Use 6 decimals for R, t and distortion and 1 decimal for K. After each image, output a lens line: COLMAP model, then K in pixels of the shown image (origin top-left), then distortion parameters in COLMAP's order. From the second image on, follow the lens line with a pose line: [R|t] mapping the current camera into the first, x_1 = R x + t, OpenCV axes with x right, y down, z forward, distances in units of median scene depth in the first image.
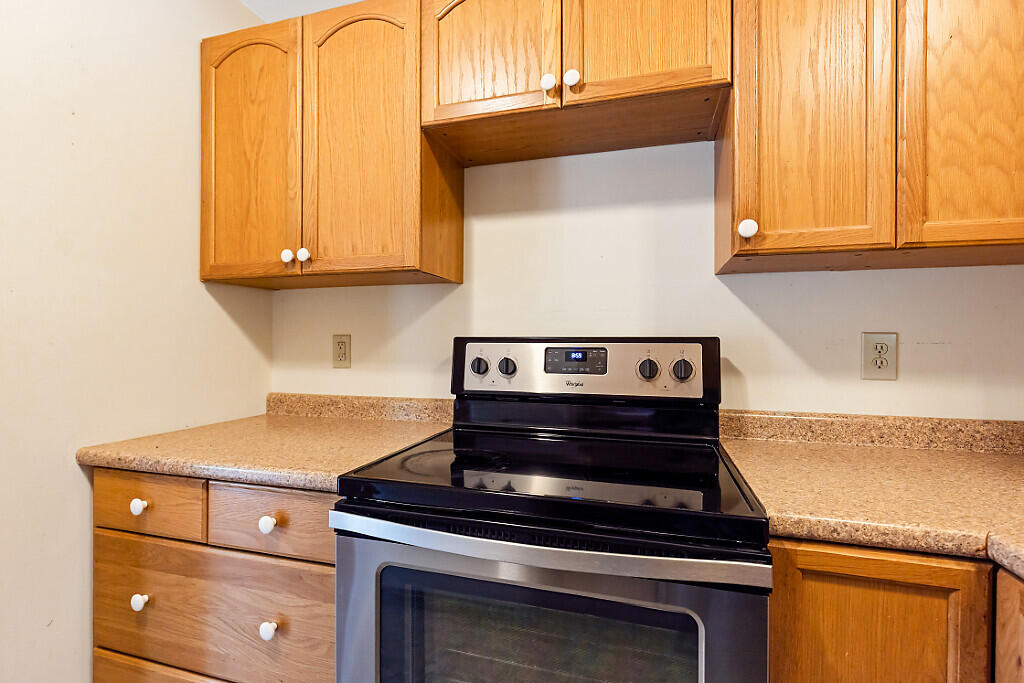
lens RADIAL K [[472.3, 0, 512.0], [0, 472.3, 341.5], [0, 0, 1]] dist [0.003457, 0.000047]
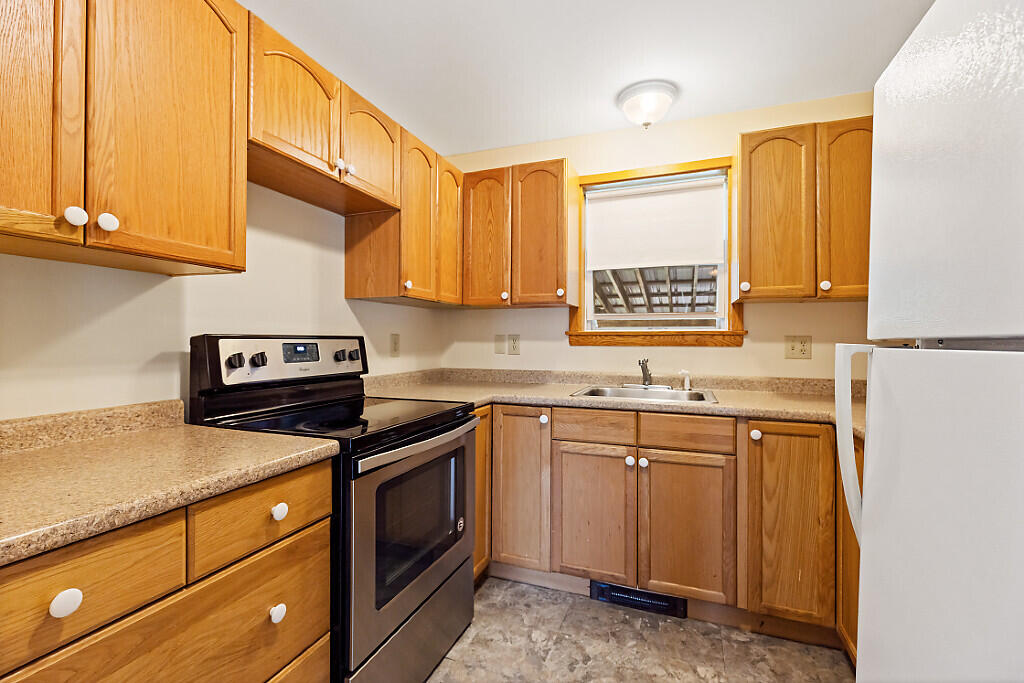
lens RADIAL K [[463.6, 0, 506.5], [0, 463.6, 333.0], [0, 0, 1]] dist [0.003810, -0.000361]
pose [[0.073514, 0.013470, 0.997203, -1.155849], [-0.003599, 0.999906, -0.013241, 0.000114], [-0.997288, -0.002616, 0.073556, 0.318445]]
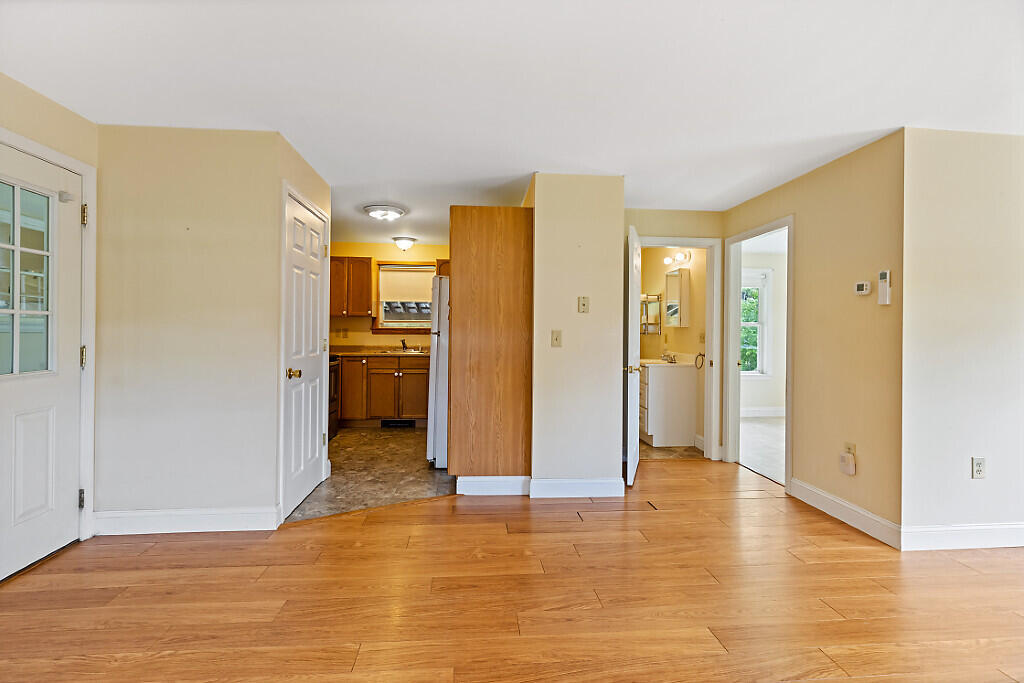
lens RADIAL K [[463.6, 0, 506.5], [0, 463.6, 333.0], [0, 0, 1]] dist [0.003810, -0.000361]
pose [[-0.371231, -0.009031, 0.928497, -3.907252], [-0.010097, 0.999933, 0.005689, -0.023145], [-0.928486, -0.007264, -0.371297, 0.667464]]
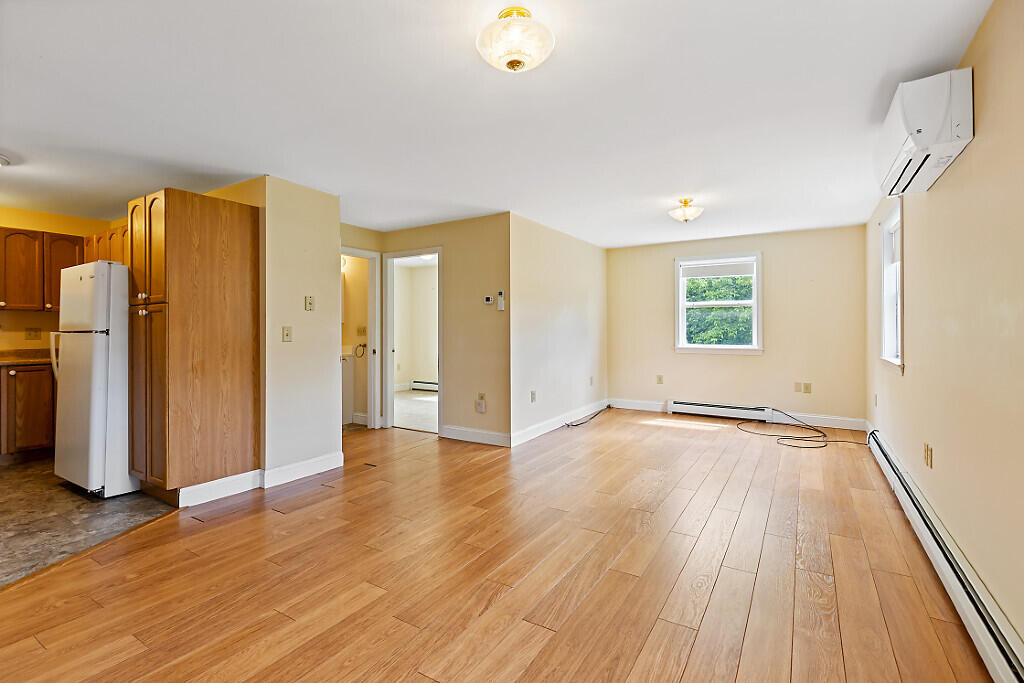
lens RADIAL K [[471.3, 0, 507.4], [0, 471.3, 324.9], [0, 0, 1]] dist [-0.002324, -0.000390]
pose [[-0.963472, 0.001749, 0.267805, -3.655911], [0.000613, 0.999990, -0.004326, -0.023146], [-0.267810, -0.004003, -0.963463, 1.767001]]
